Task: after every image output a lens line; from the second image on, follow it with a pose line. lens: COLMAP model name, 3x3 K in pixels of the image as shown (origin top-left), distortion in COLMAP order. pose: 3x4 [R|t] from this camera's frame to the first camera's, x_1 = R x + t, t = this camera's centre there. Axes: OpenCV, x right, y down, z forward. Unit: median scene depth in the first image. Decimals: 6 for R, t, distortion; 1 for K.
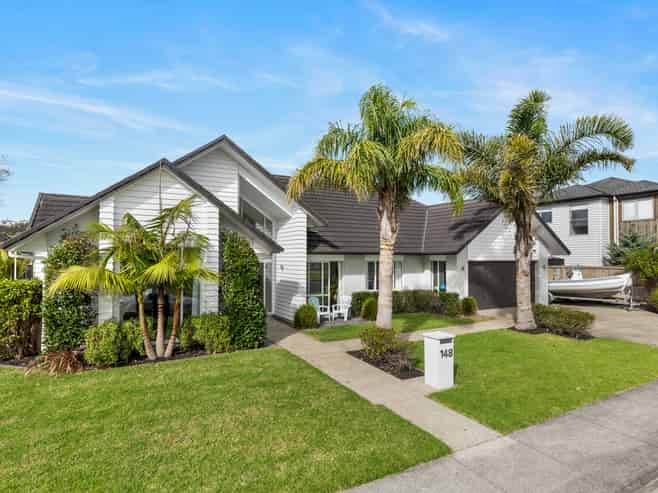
lens RADIAL K [[371.7, 0, 328.6], [0, 371.7, 249.2], [0, 0, 1]] dist [0.005467, 0.000206]
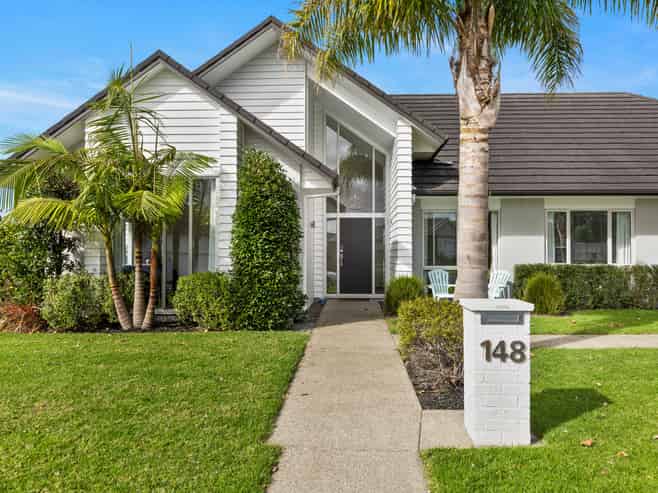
lens RADIAL K [[485.9, 0, 329.6], [0, 485.9, 244.4], [0, 0, 1]] dist [-0.004243, 0.001342]
pose [[0.872782, -0.006471, -0.488067, 0.300262], [0.013174, 0.999860, 0.010302, 0.123549], [0.487932, -0.015421, 0.872746, 0.367442]]
